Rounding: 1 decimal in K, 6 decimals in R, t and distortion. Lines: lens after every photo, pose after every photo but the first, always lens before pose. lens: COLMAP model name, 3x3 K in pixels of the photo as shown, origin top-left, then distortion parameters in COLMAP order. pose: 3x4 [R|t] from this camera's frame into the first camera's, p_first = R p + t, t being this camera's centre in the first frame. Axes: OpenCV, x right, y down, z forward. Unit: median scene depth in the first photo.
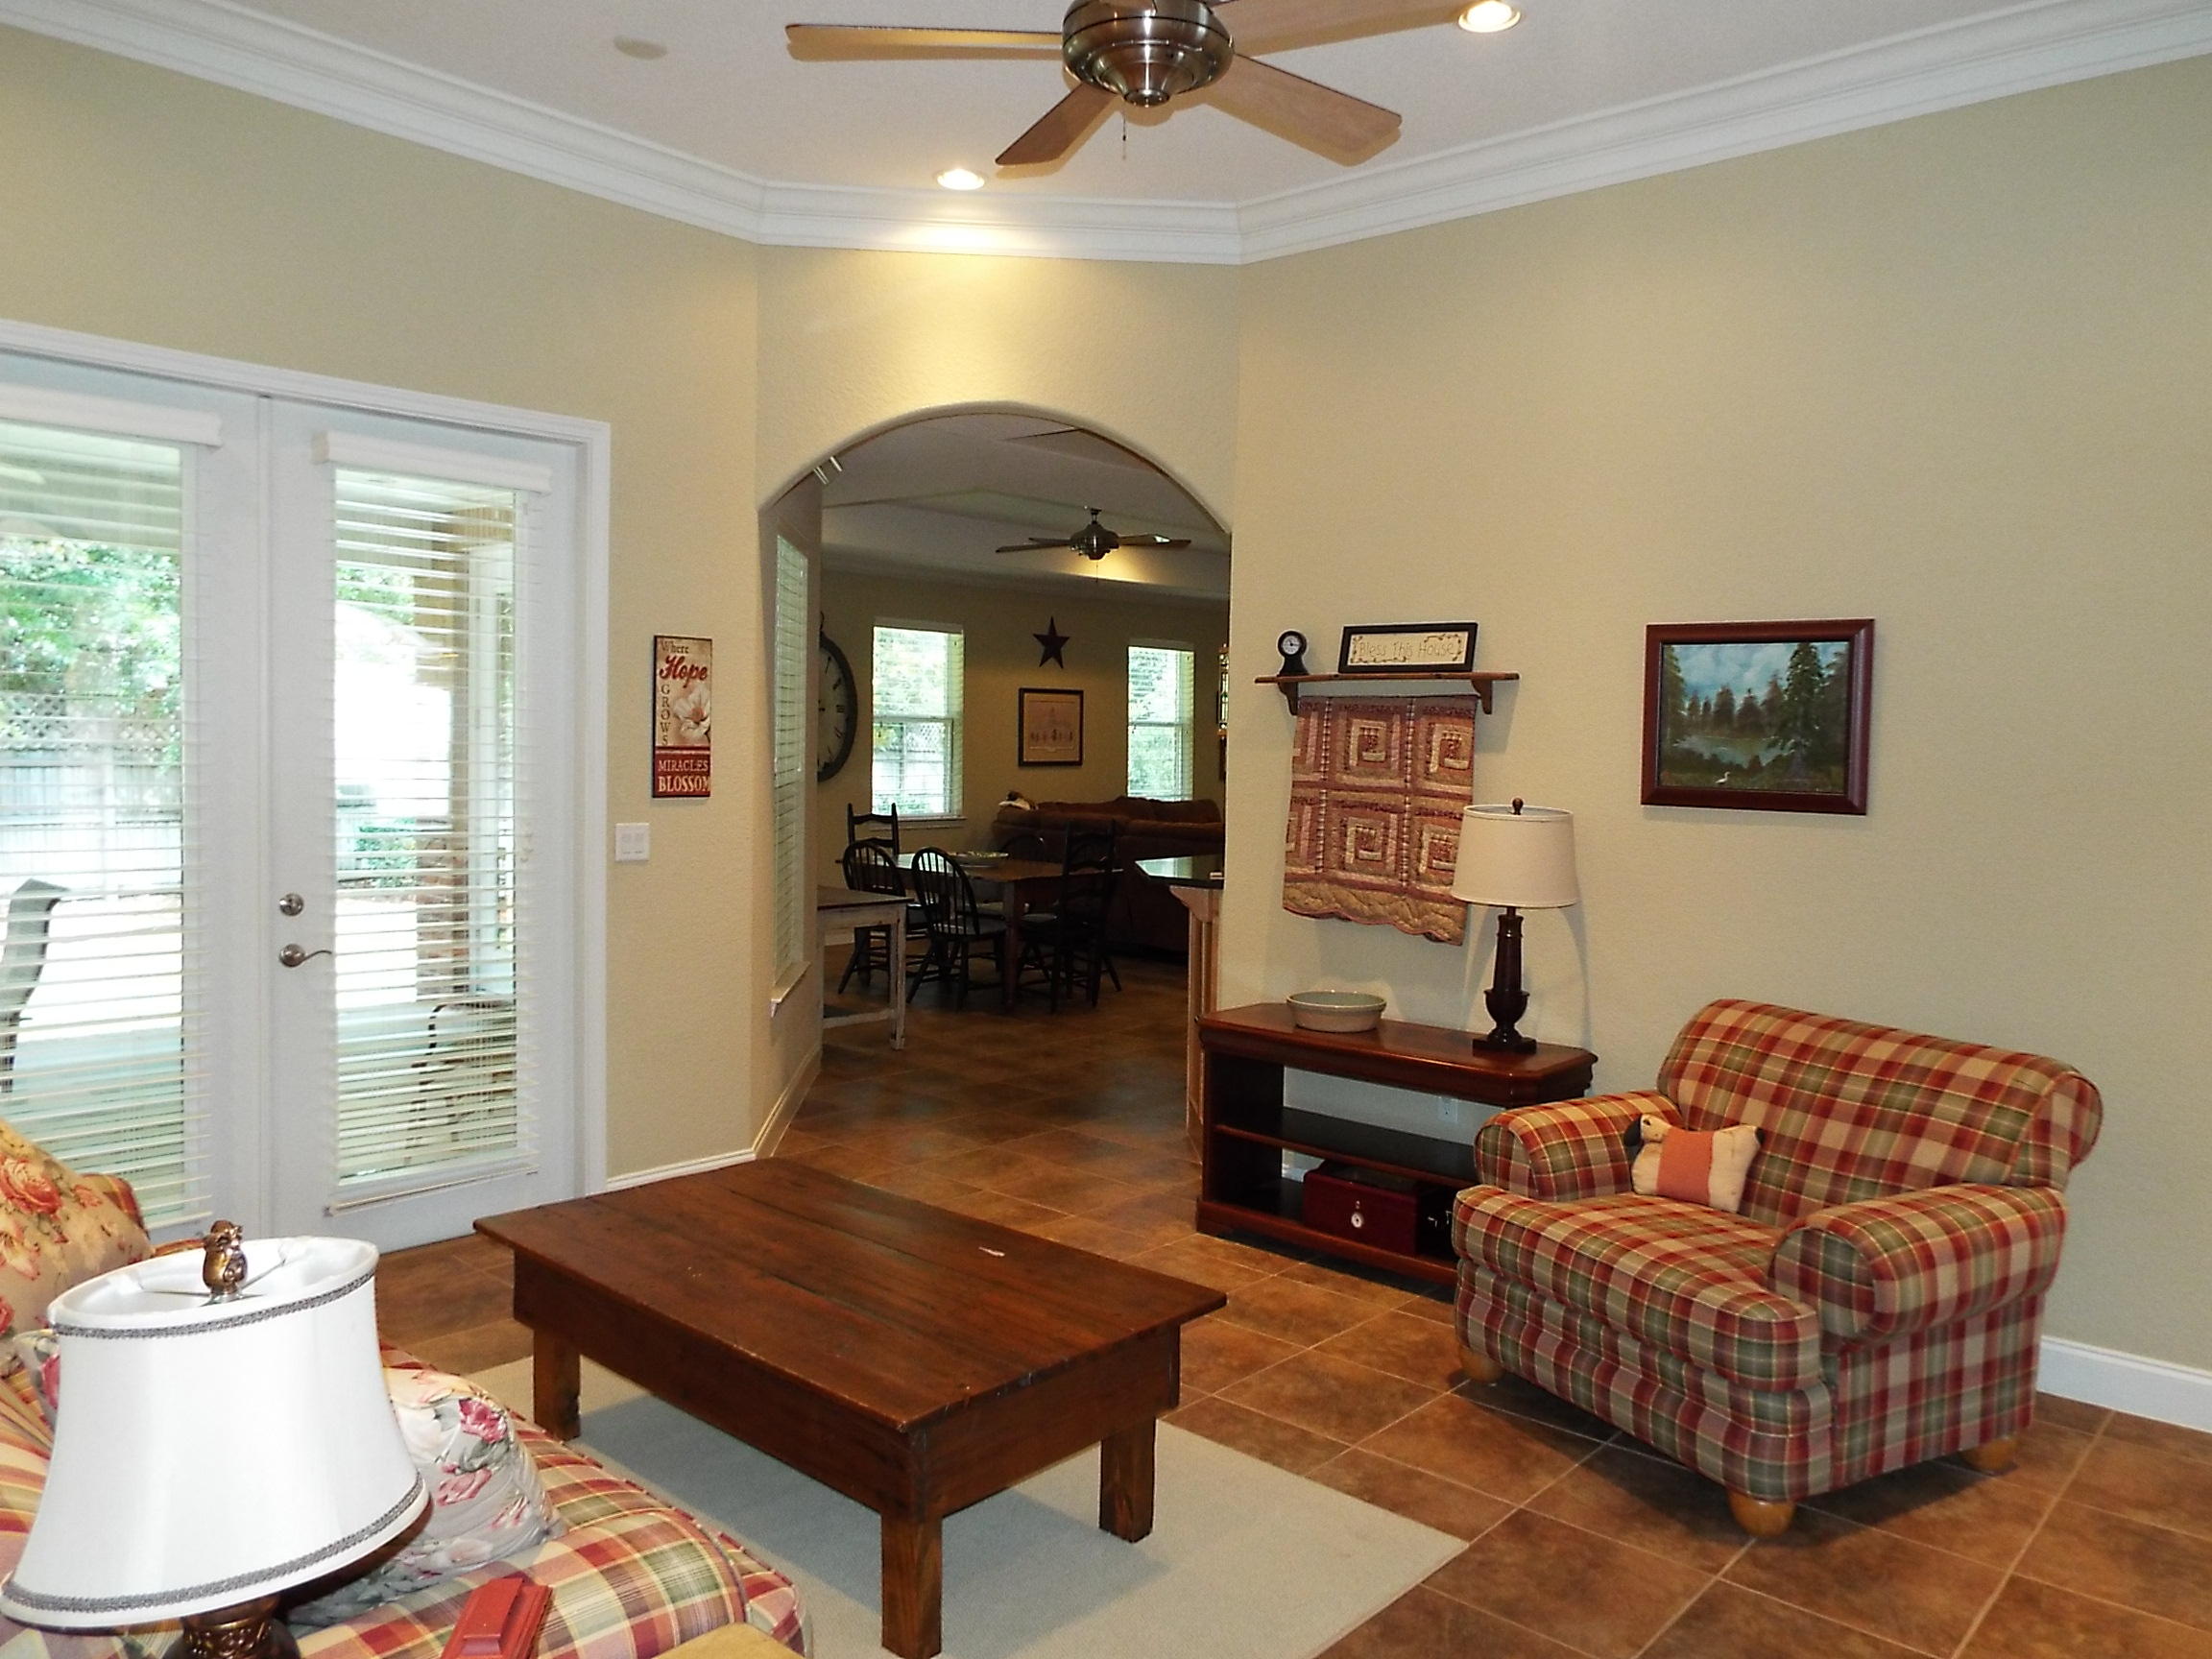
lens RADIAL K [[1595.0, 0, 1117.8], [0, 1595.0, 820.8], [0, 0, 1]] dist [-0.025275, 0.003375]
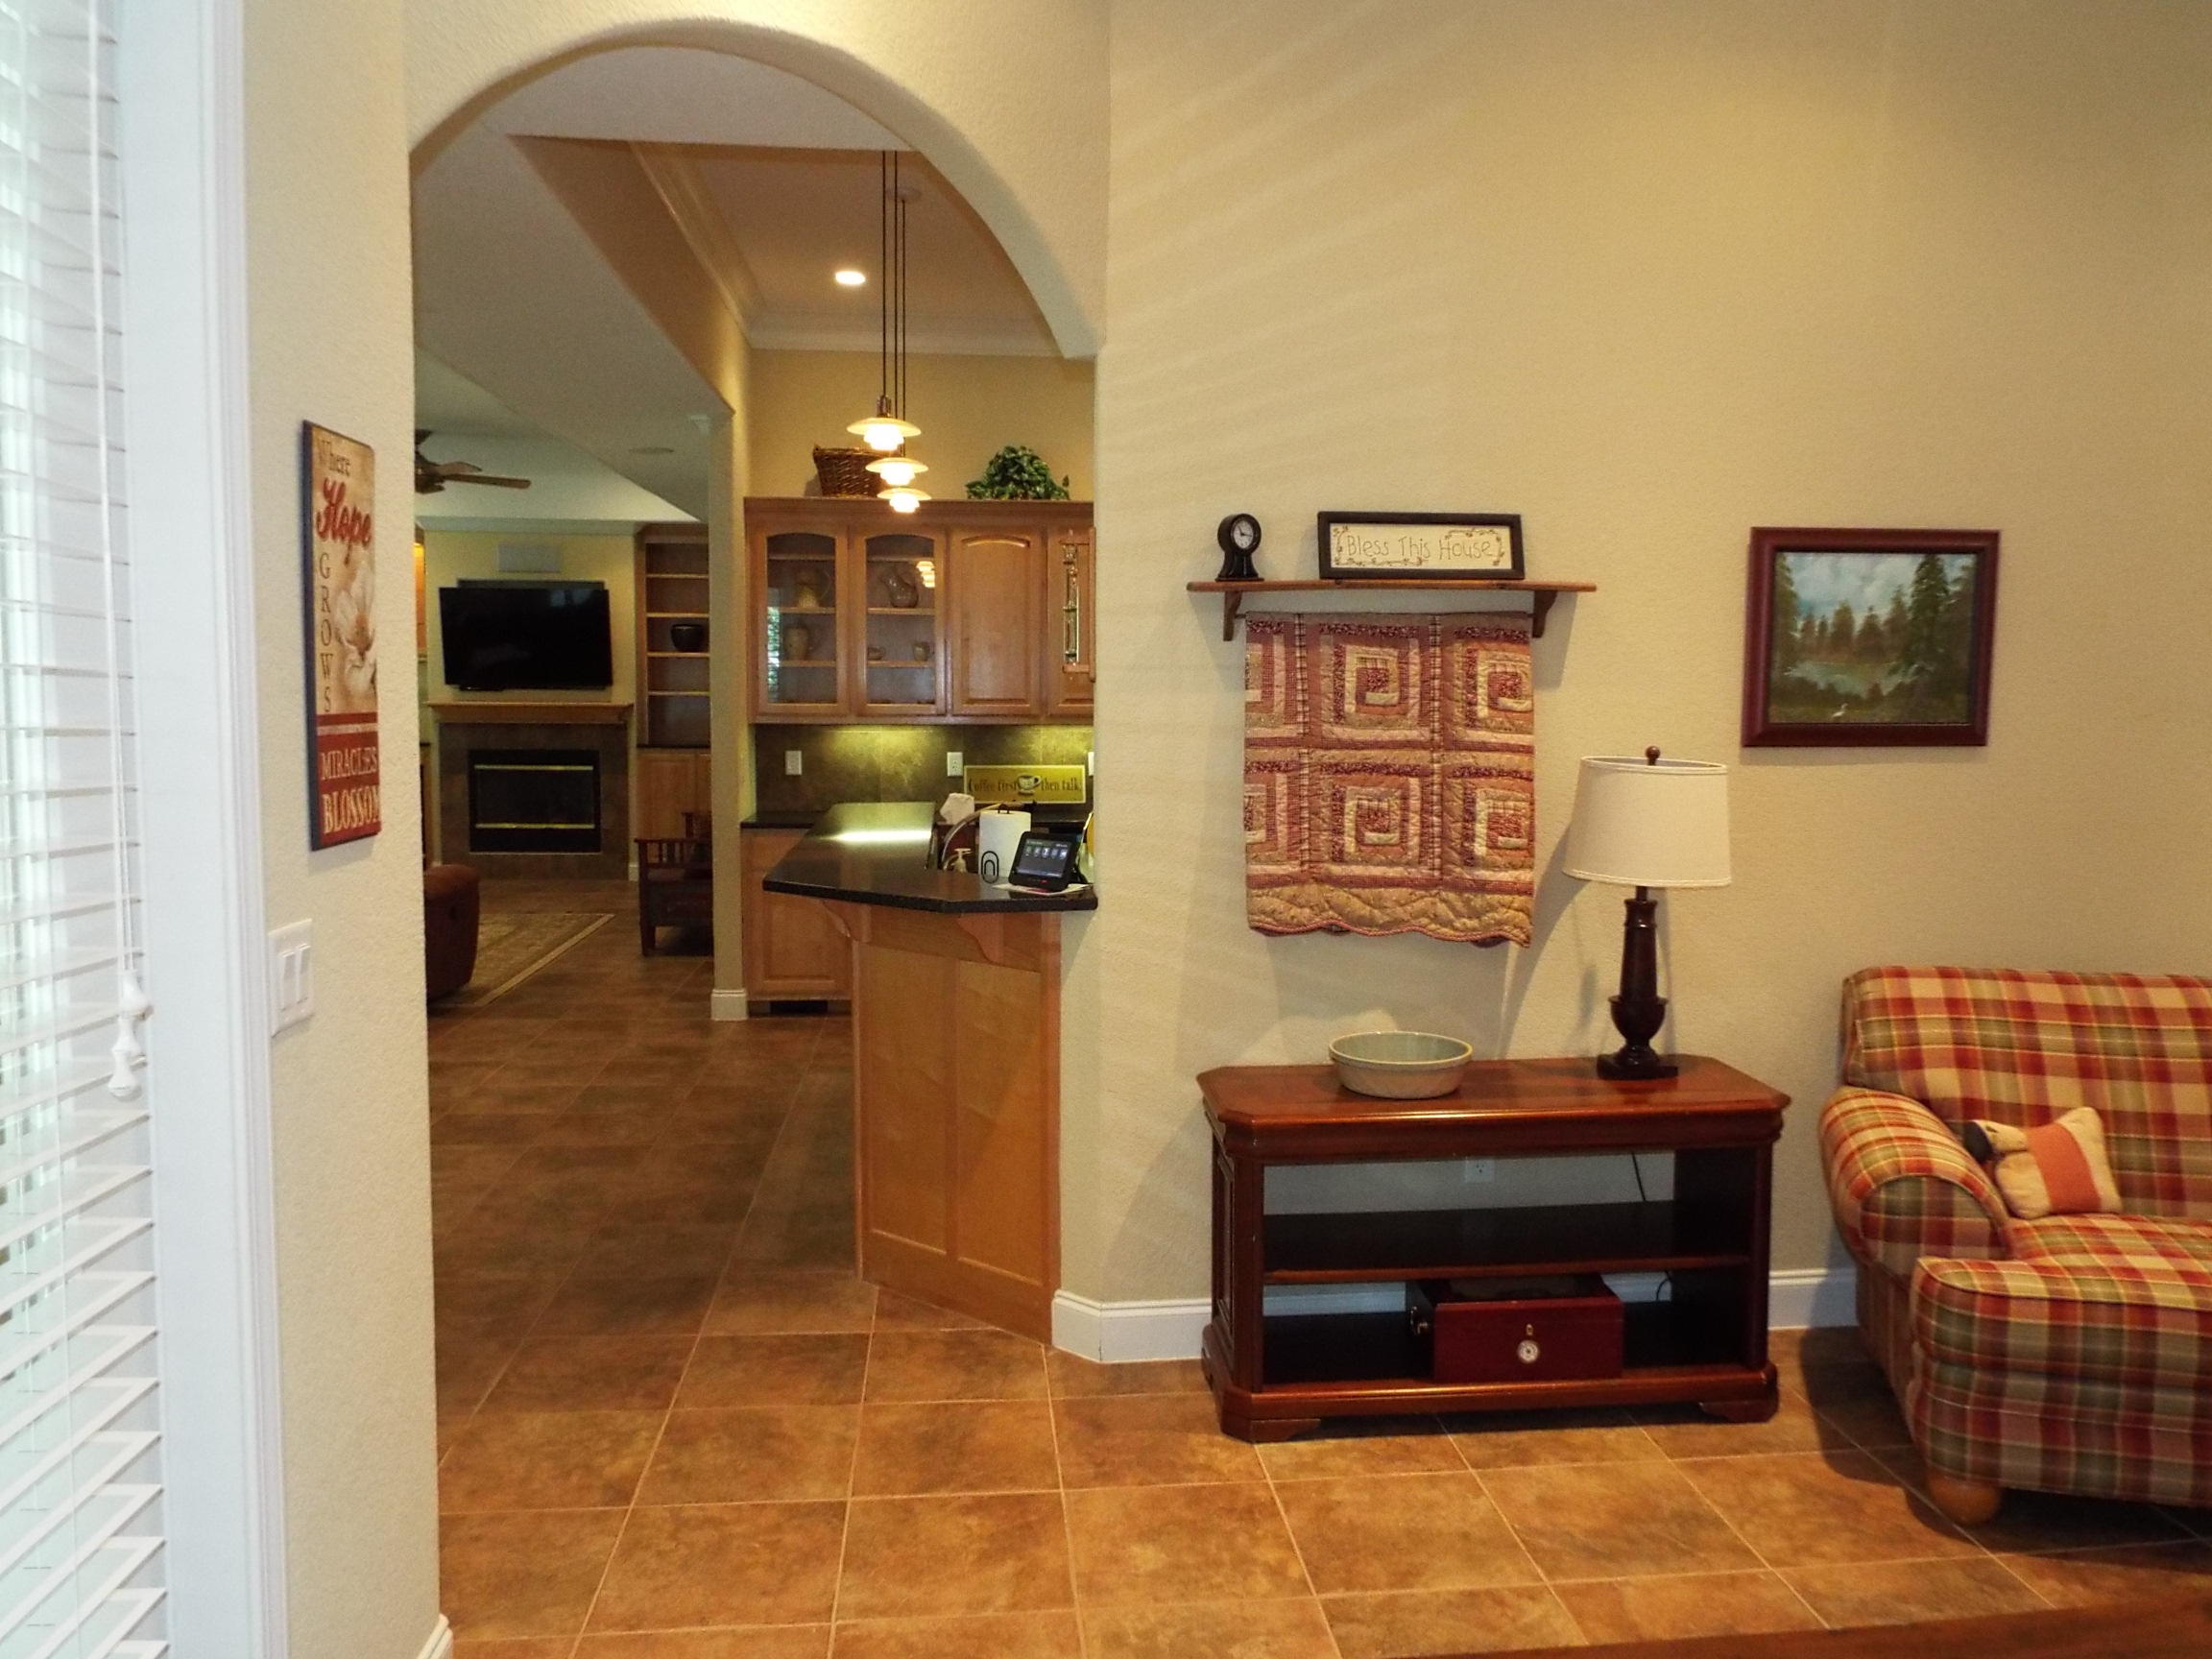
lens RADIAL K [[1615.5, 0, 1192.7], [0, 1615.5, 815.8], [0, 0, 1]] dist [-0.035596, 0.030040]
pose [[0.678577, -0.075634, 0.730625, -0.430252], [0.056613, 0.997111, 0.050640, -0.029924], [-0.732344, 0.007000, 0.680899, 0.583645]]
